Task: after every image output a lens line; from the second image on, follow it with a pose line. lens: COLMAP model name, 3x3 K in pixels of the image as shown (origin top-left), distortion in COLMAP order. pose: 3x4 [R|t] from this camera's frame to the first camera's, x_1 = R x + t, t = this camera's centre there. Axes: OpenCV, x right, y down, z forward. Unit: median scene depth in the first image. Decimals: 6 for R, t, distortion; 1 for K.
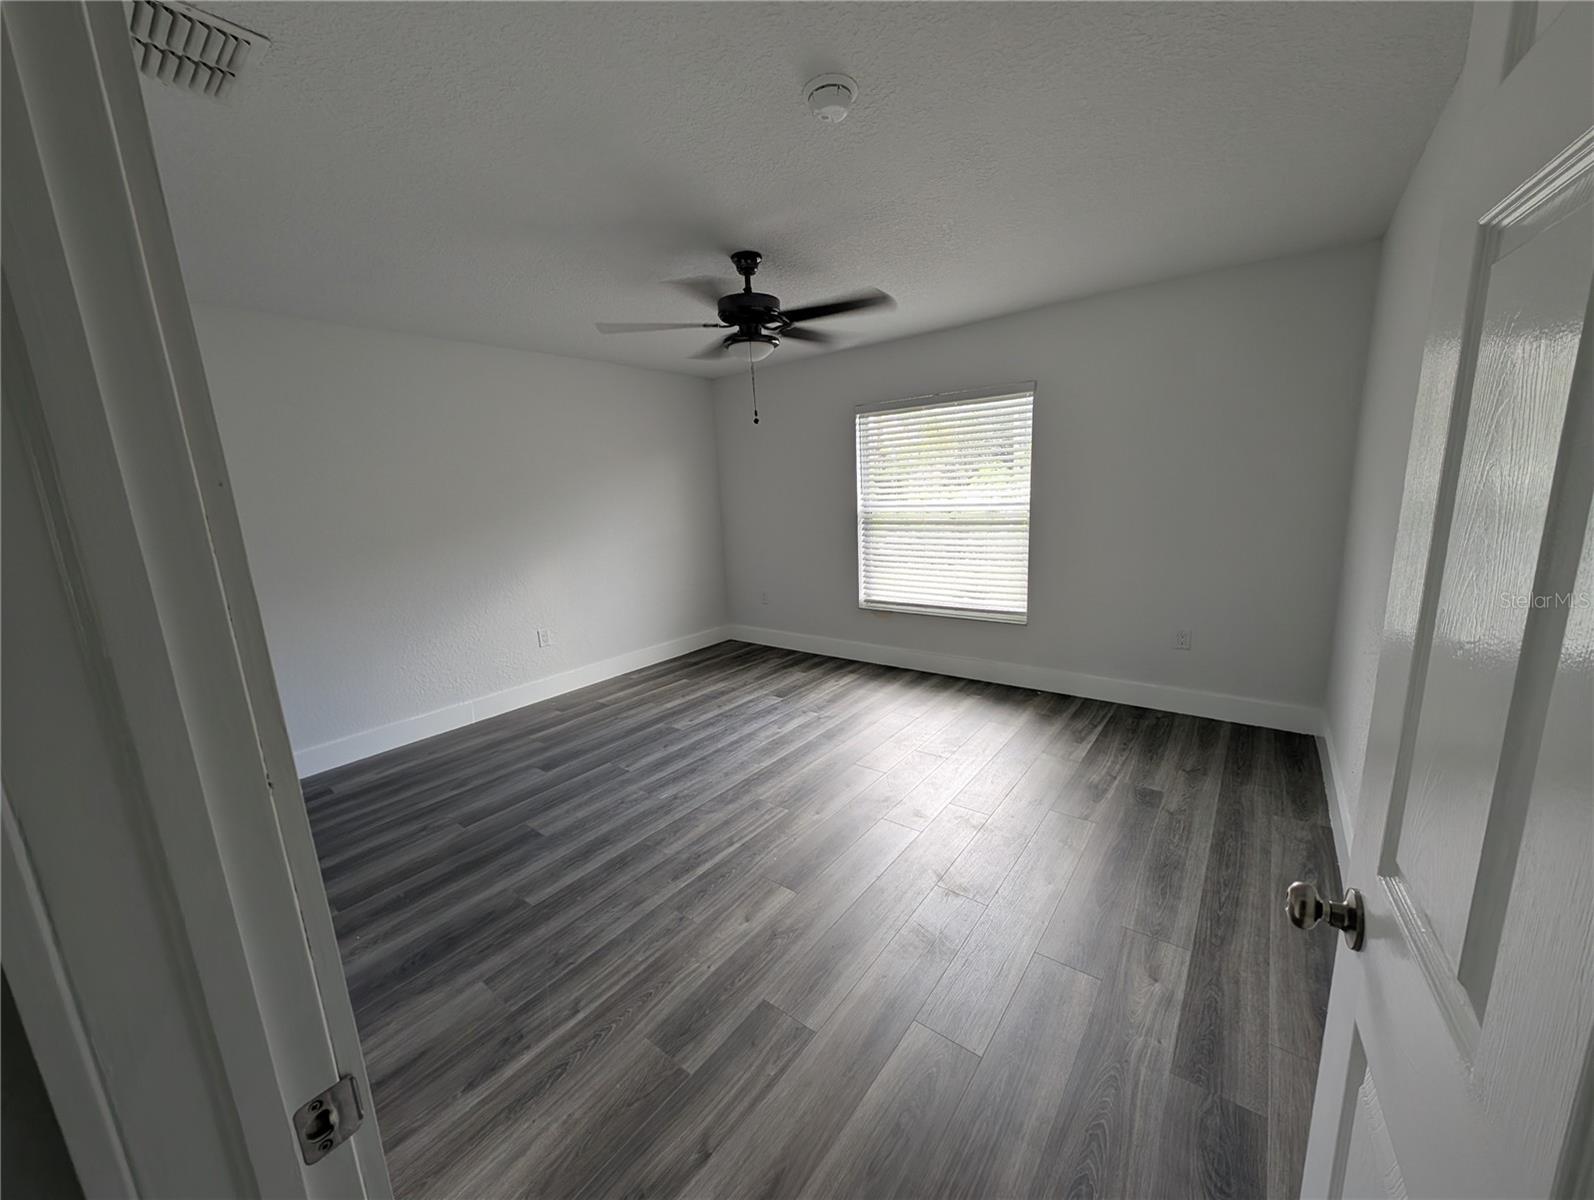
lens RADIAL K [[600.0, 0, 789.3], [0, 600.0, 602.5], [0, 0, 1]] dist [0.005717, -0.002869]
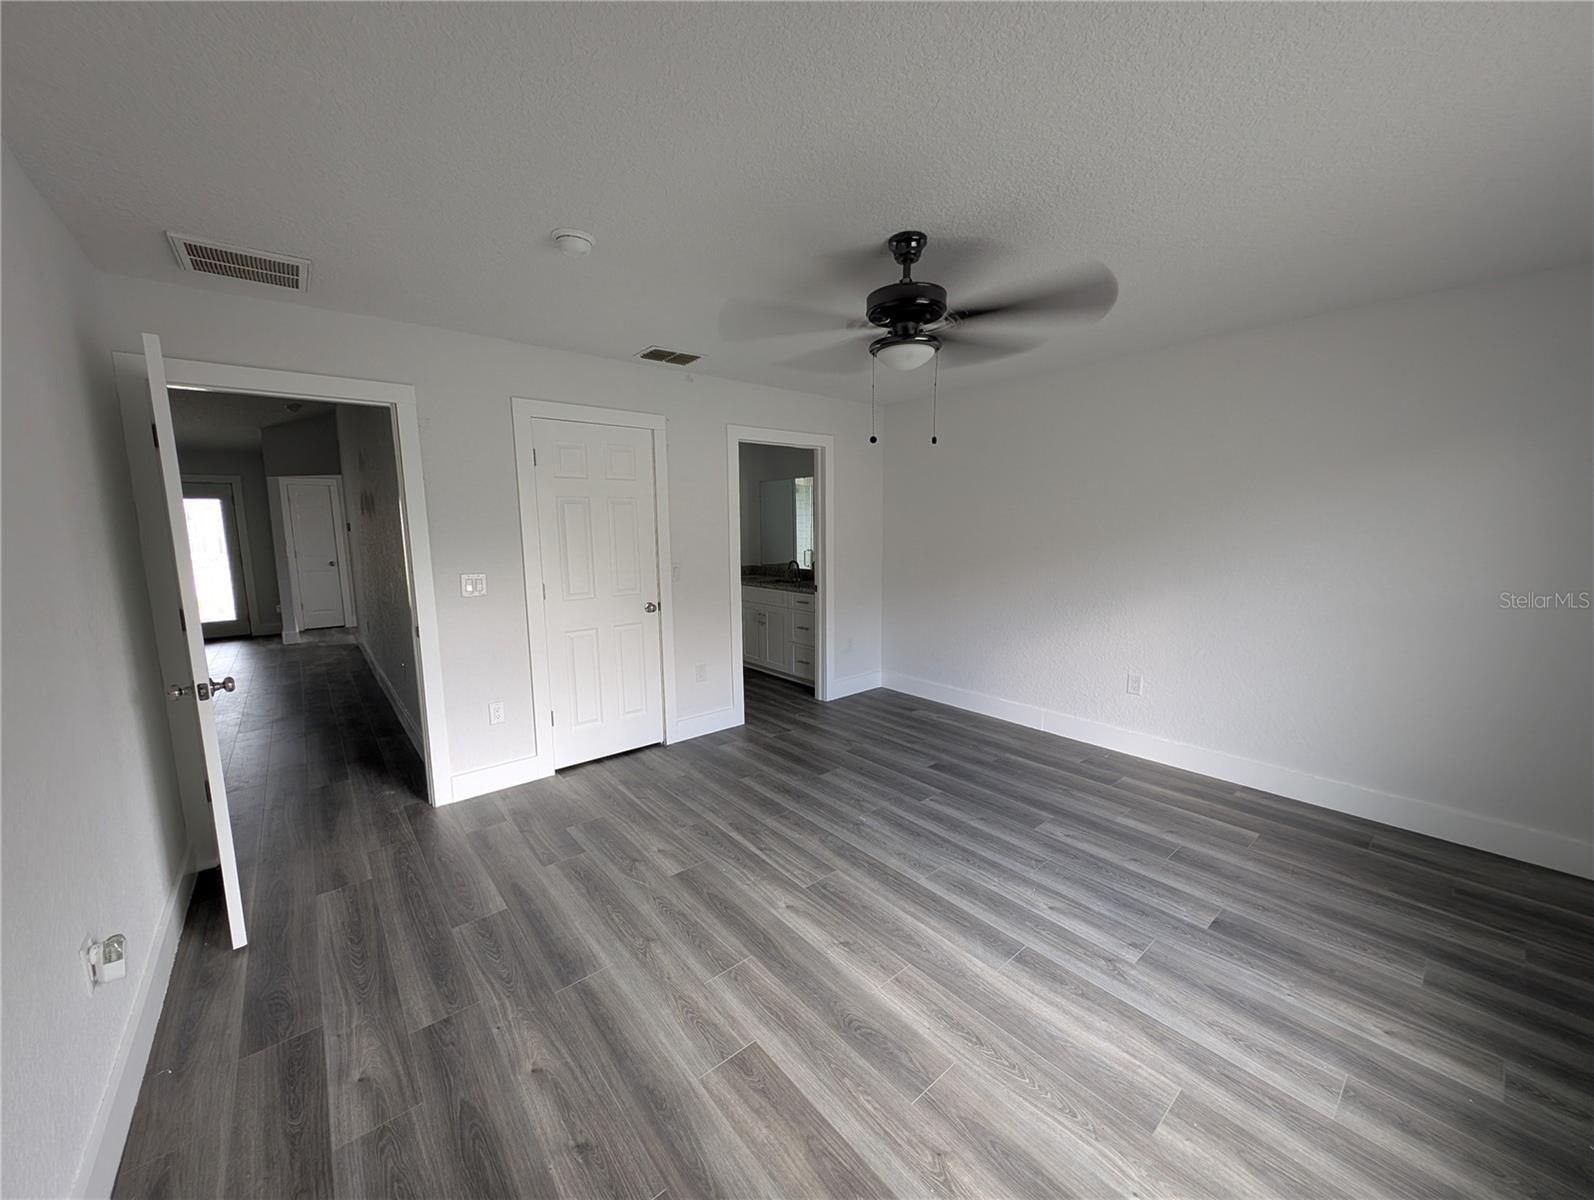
lens RADIAL K [[600.0, 0, 791.5], [0, 600.0, 591.3], [0, 0, 1]] dist [0.005717, -0.002869]
pose [[-0.208724, 0.163803, -0.964159, 0.627642], [-0.167369, 0.965346, 0.200237, -0.199921], [0.963547, 0.203164, -0.174076, 0.833855]]
